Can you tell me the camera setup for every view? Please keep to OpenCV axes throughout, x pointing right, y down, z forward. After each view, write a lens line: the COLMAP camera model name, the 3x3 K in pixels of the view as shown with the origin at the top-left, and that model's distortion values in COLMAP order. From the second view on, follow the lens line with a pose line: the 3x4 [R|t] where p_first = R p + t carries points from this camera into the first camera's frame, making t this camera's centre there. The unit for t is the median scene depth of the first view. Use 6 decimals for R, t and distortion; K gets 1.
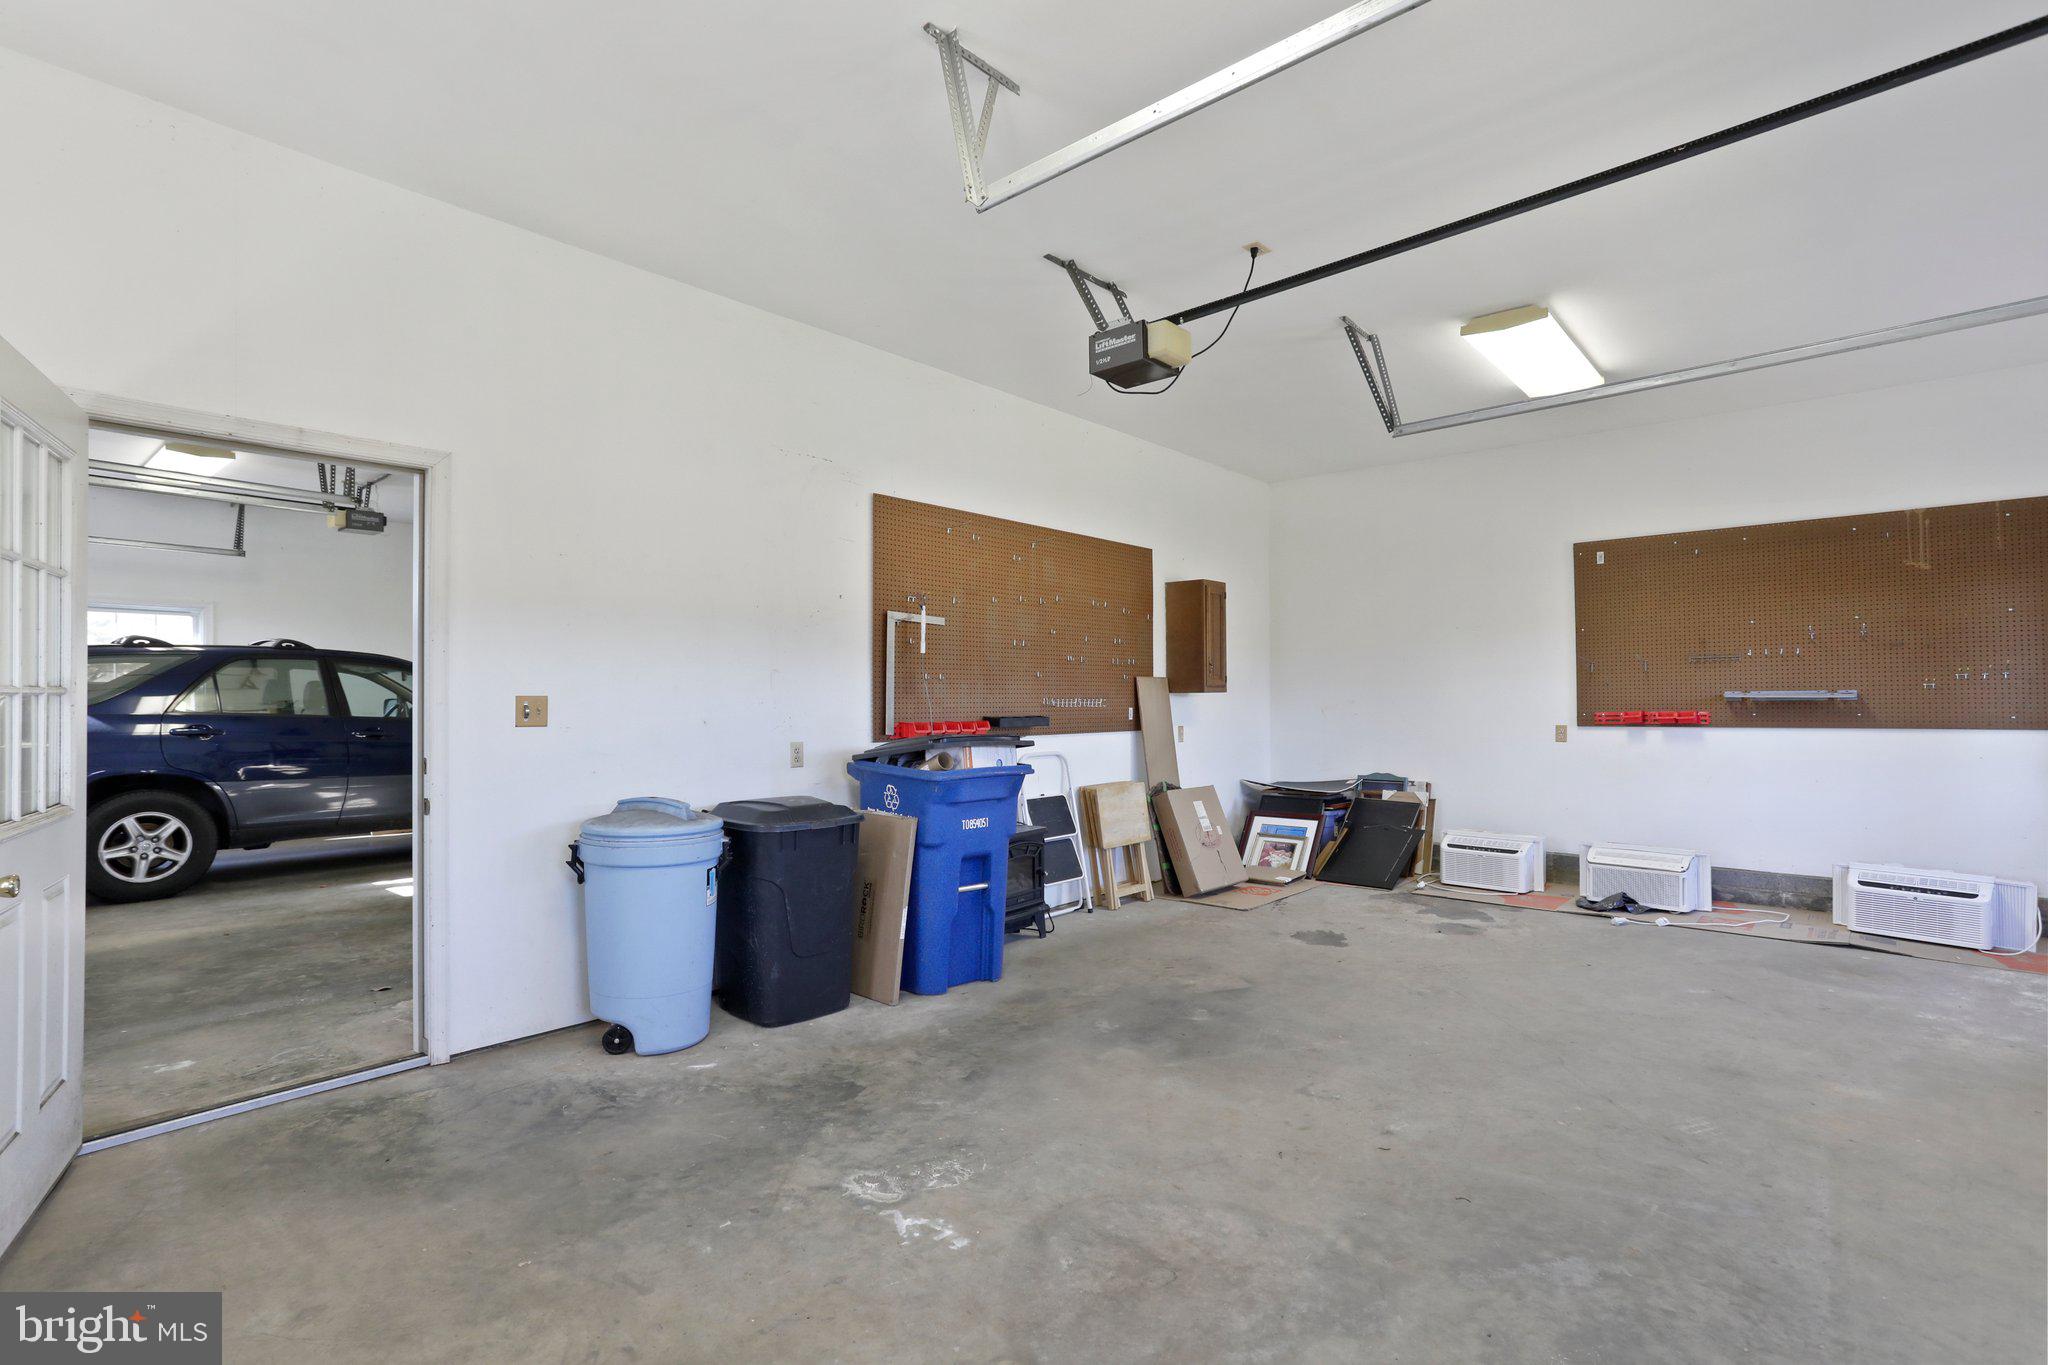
lens RADIAL K [[963.4, 0, 1024.0], [0, 963.4, 682.5], [0, 0, 1]] dist [-0.001402, -0.032278]
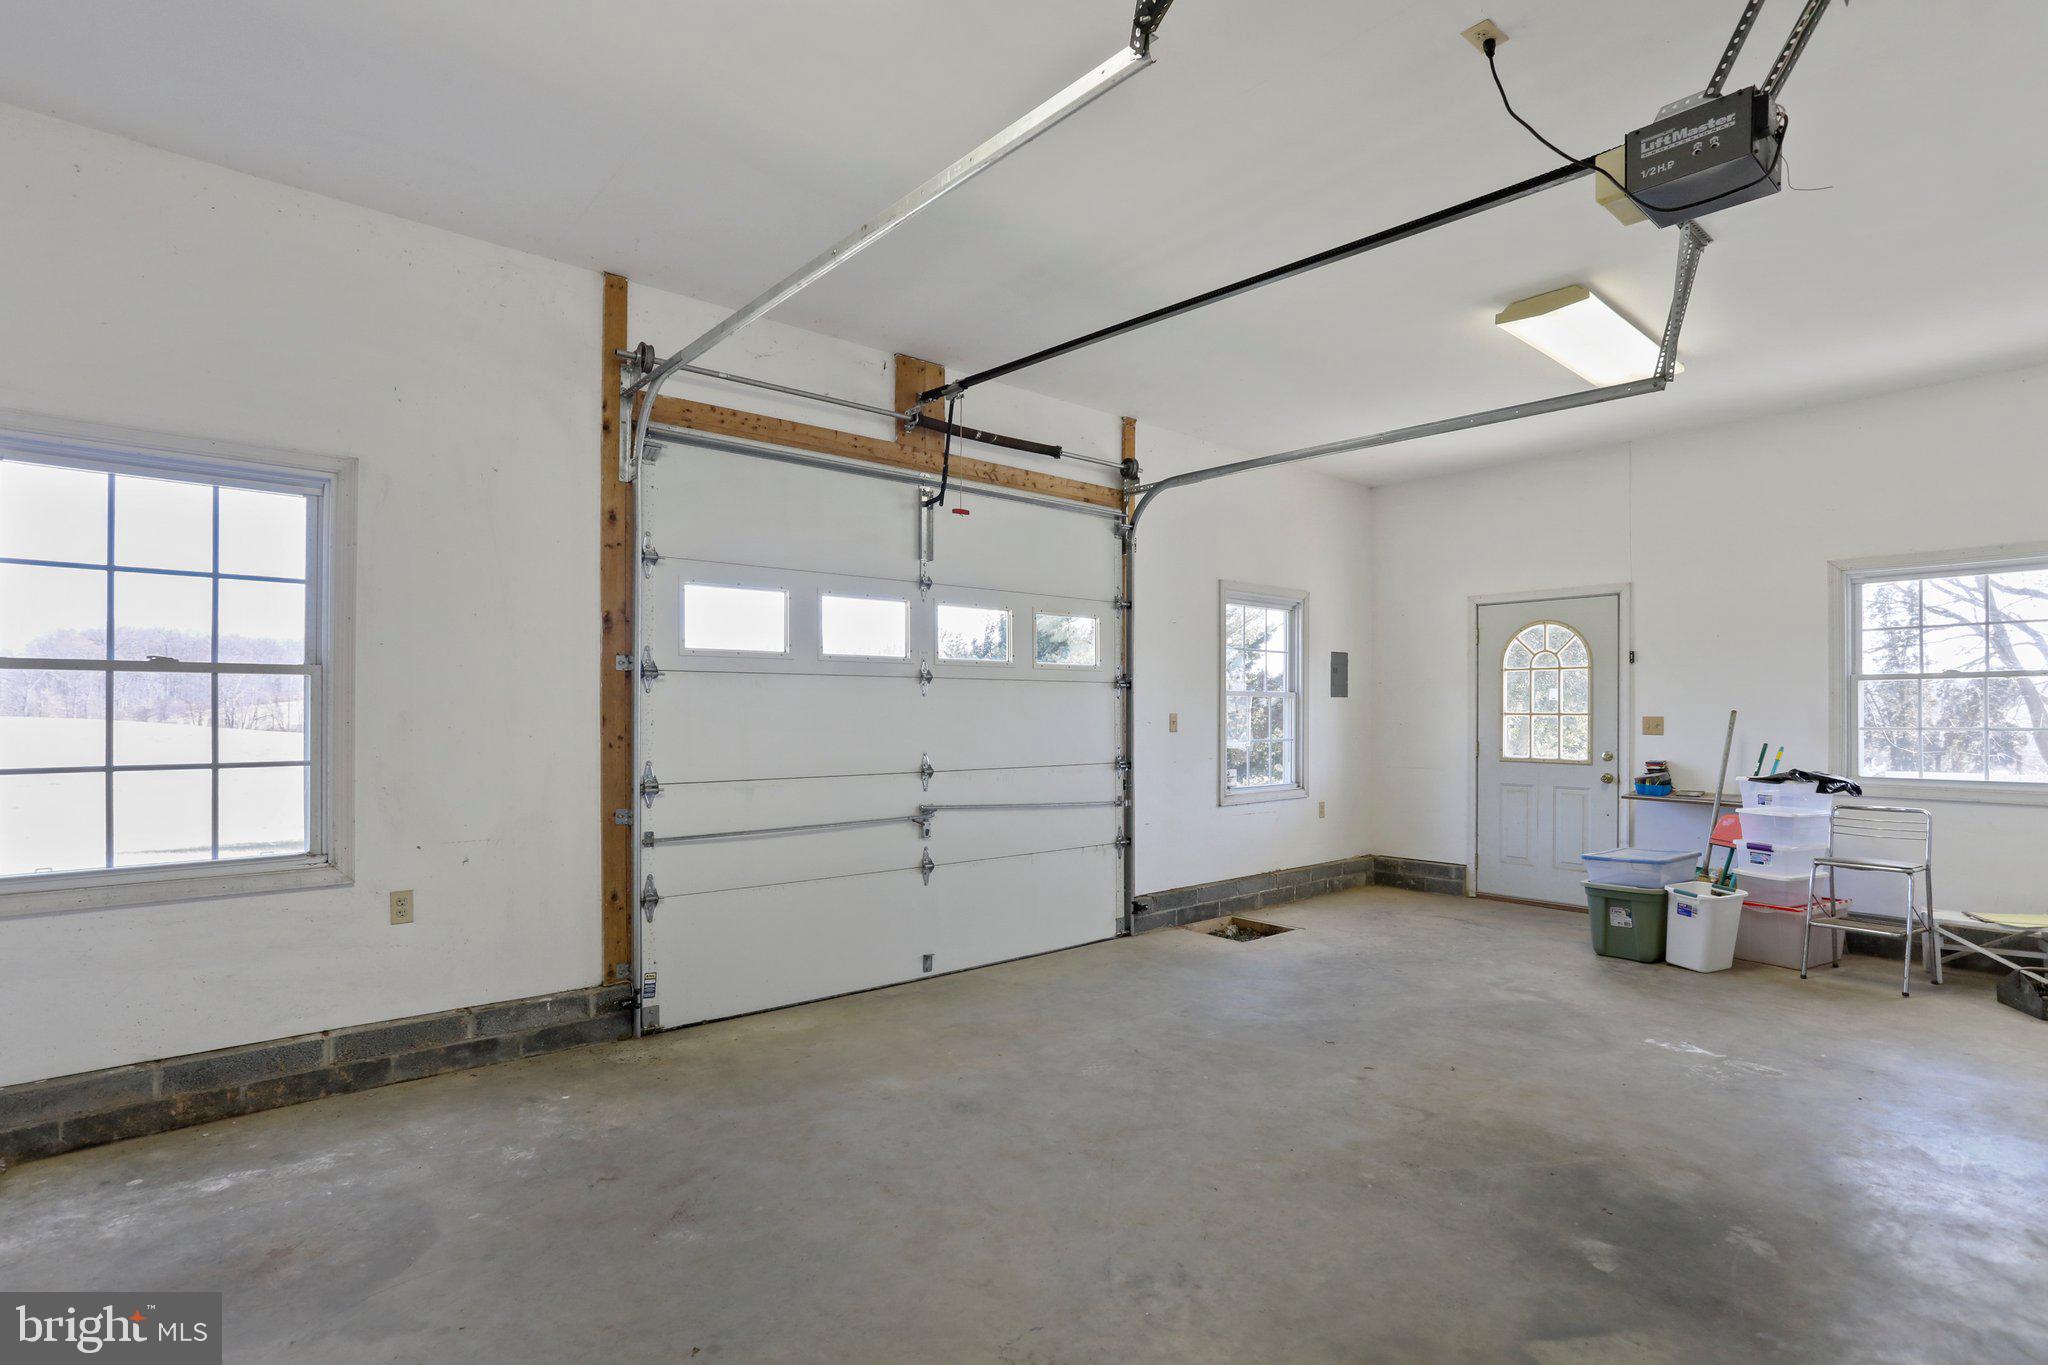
lens RADIAL K [[1019.5, 0, 1023.7], [0, 1019.5, 727.8], [0, 0, 1]] dist [0.000250, -0.000016]
pose [[-0.991404, 0.003812, 0.130783, 0.553668], [0.002092, 0.999910, -0.013282, 0.036415], [-0.130821, -0.012894, -0.991322, 2.052294]]
